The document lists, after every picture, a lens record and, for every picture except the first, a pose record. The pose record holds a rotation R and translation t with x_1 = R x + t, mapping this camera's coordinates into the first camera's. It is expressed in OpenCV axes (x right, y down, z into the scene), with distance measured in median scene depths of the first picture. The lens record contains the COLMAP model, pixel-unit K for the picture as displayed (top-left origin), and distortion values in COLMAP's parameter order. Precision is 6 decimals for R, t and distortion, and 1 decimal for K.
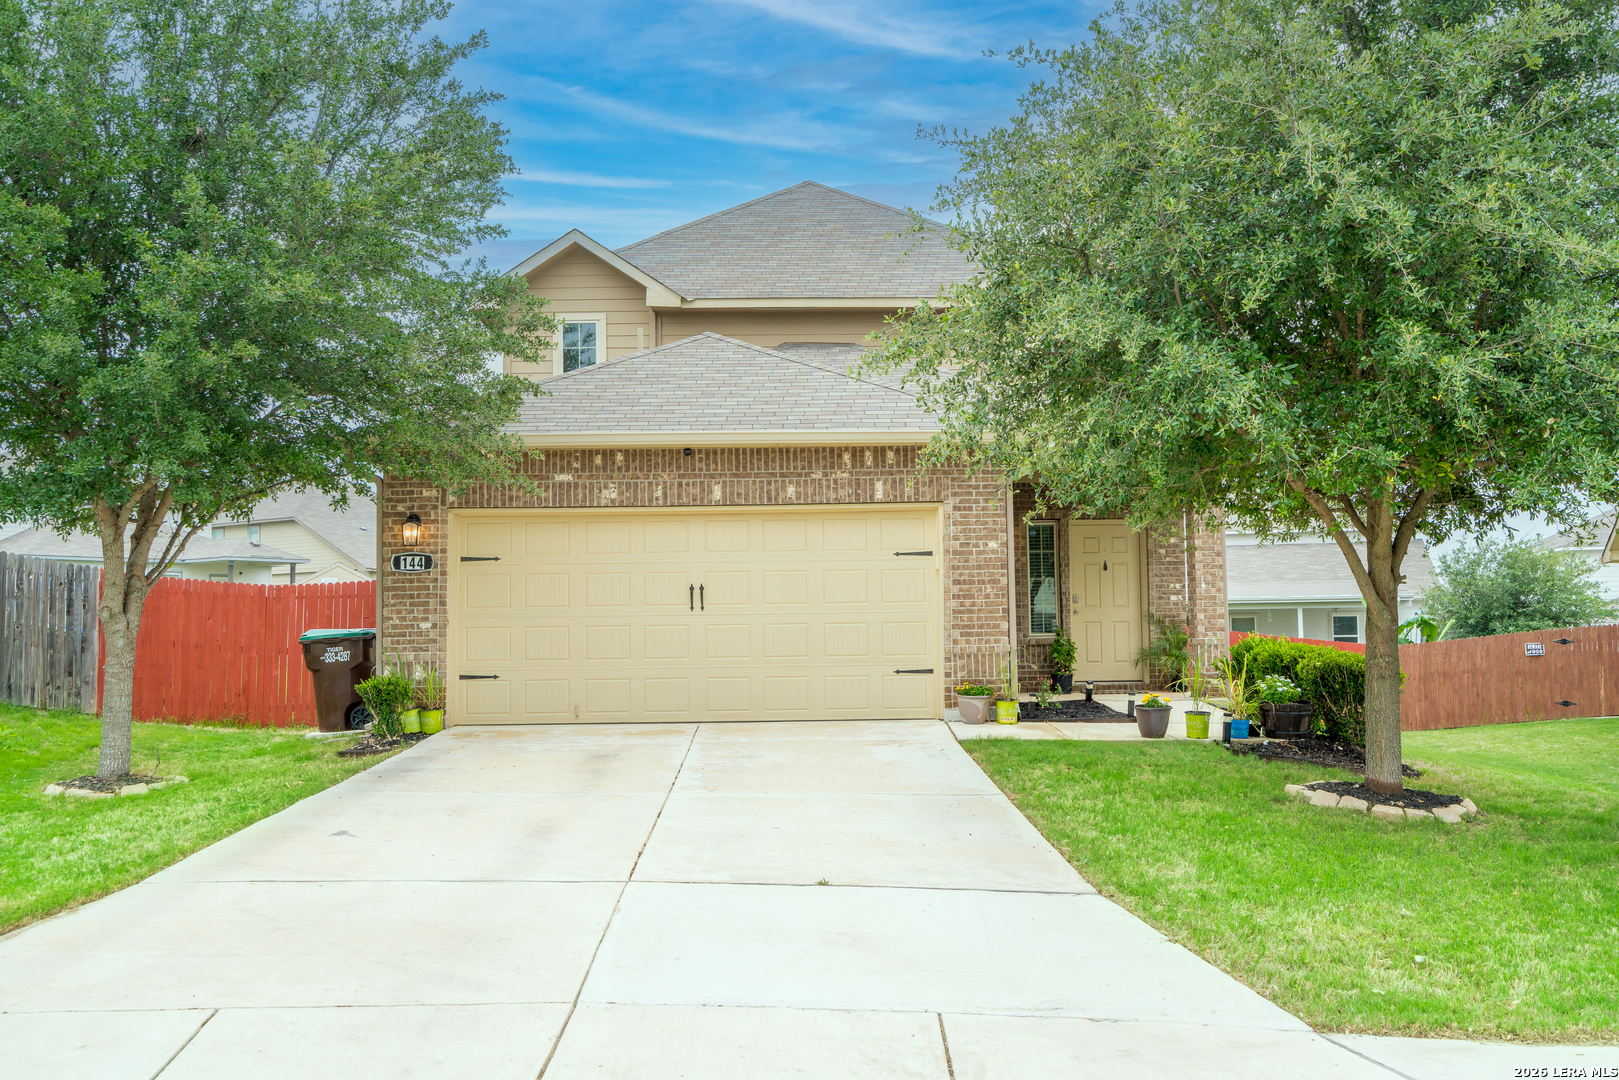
lens RADIAL K [[1447.6, 0, 810.7], [0, 1447.6, 539.5], [0, 0, 1]] dist [0.042414, -0.010071]
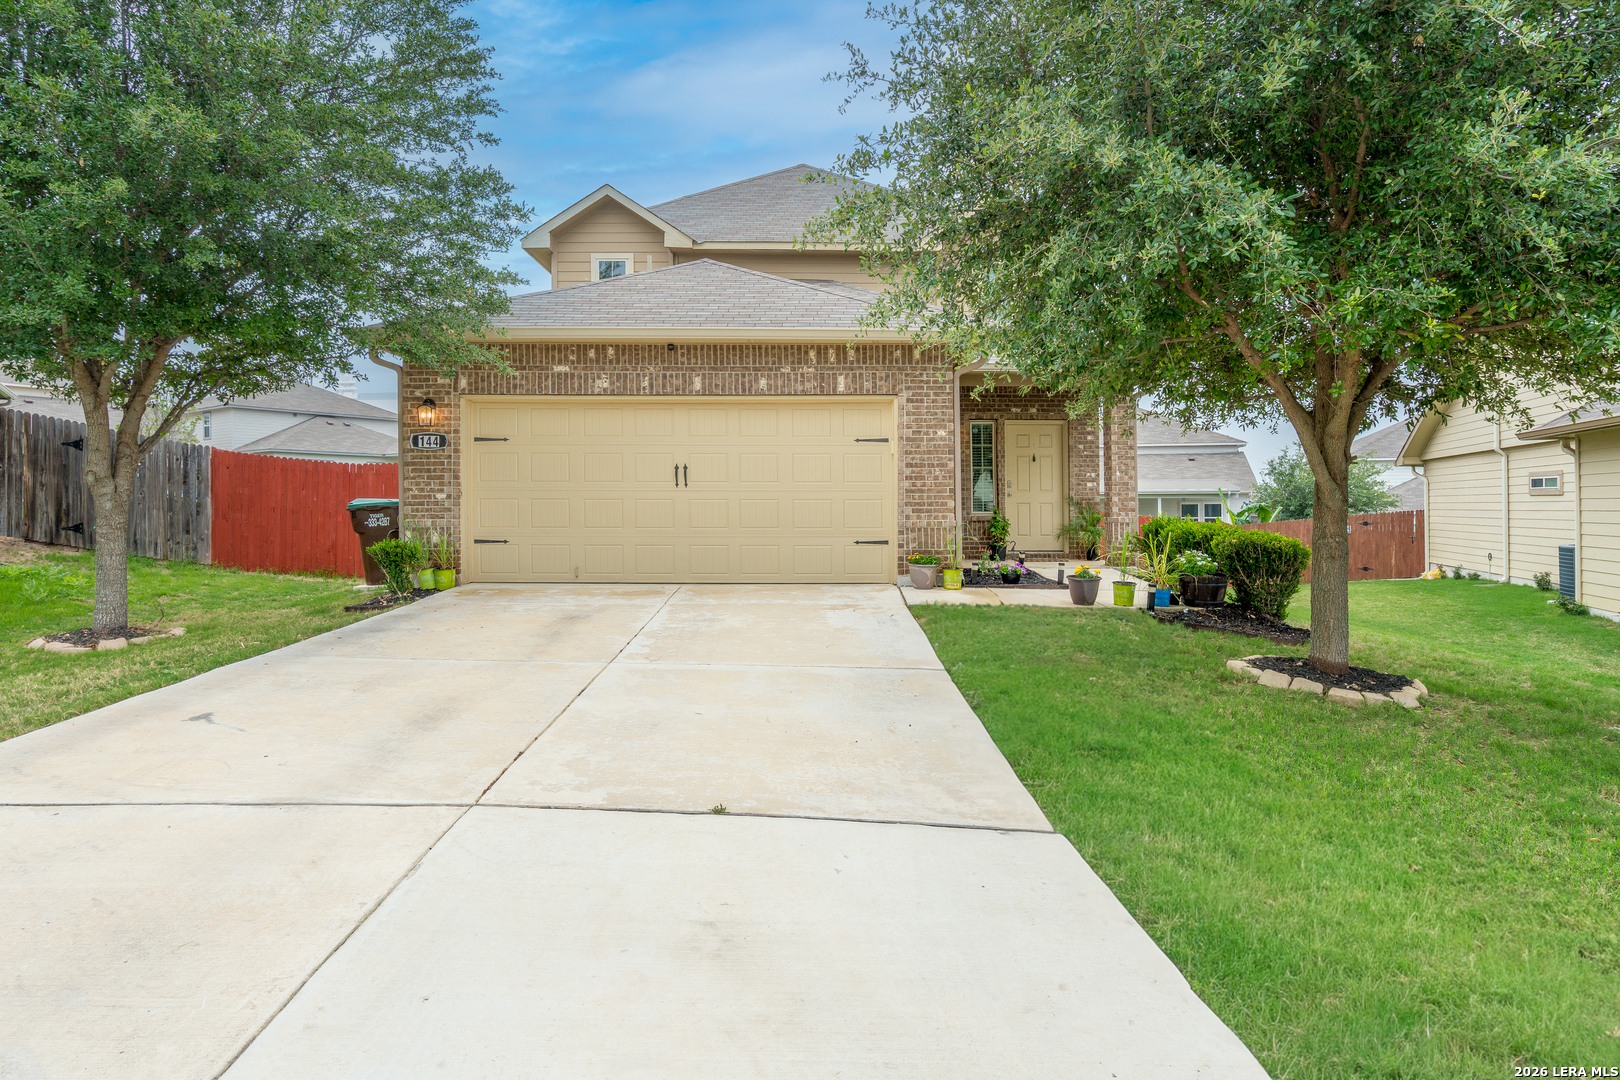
lens RADIAL K [[734.5, 0, 793.6], [0, 734.5, 471.2], [0, 0, 1]] dist [-0.001406, -0.000021]
pose [[0.996741, 0.008968, -0.080167, 0.058113], [-0.008423, 0.999939, 0.007136, 0.031805], [0.080226, -0.006437, 0.996756, 0.426928]]
